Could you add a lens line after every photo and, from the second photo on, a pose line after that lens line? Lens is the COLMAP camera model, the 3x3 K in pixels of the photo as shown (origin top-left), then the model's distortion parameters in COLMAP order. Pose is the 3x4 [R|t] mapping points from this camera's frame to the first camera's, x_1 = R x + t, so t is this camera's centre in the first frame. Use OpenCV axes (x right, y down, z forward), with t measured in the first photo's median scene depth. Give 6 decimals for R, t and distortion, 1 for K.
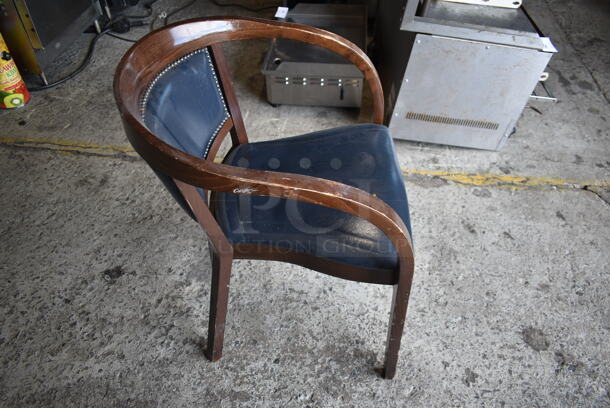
lens RADIAL K [[472.5, 0, 306.4], [0, 472.5, 204.6], [0, 0, 1]] dist [-0.015912, 0.011012]
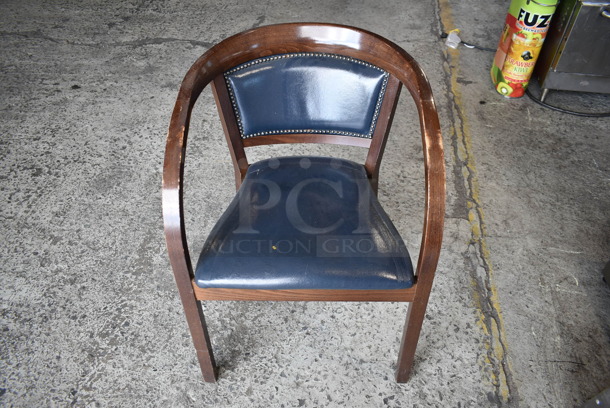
lens RADIAL K [[472.5, 0, 305.5], [0, 472.5, 204.9], [0, 0, 1]] dist [-0.015912, 0.011012]
pose [[-0.022542, 0.688012, -0.725349, 0.606247], [-0.712149, 0.498161, 0.494650, -0.455501], [0.701666, 0.527707, 0.478738, 0.406841]]
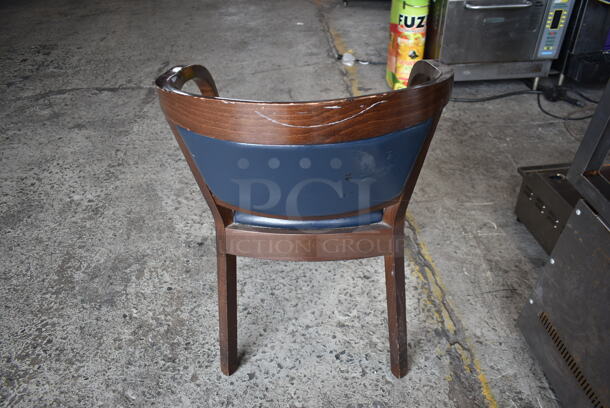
lens RADIAL K [[472.5, 0, 306.4], [0, 472.5, 202.6], [0, 0, 1]] dist [-0.015912, 0.011012]
pose [[0.189003, 0.559471, -0.807013, 0.745418], [-0.675962, 0.670245, 0.306344, -0.351832], [0.712287, 0.487611, 0.504859, 0.522740]]
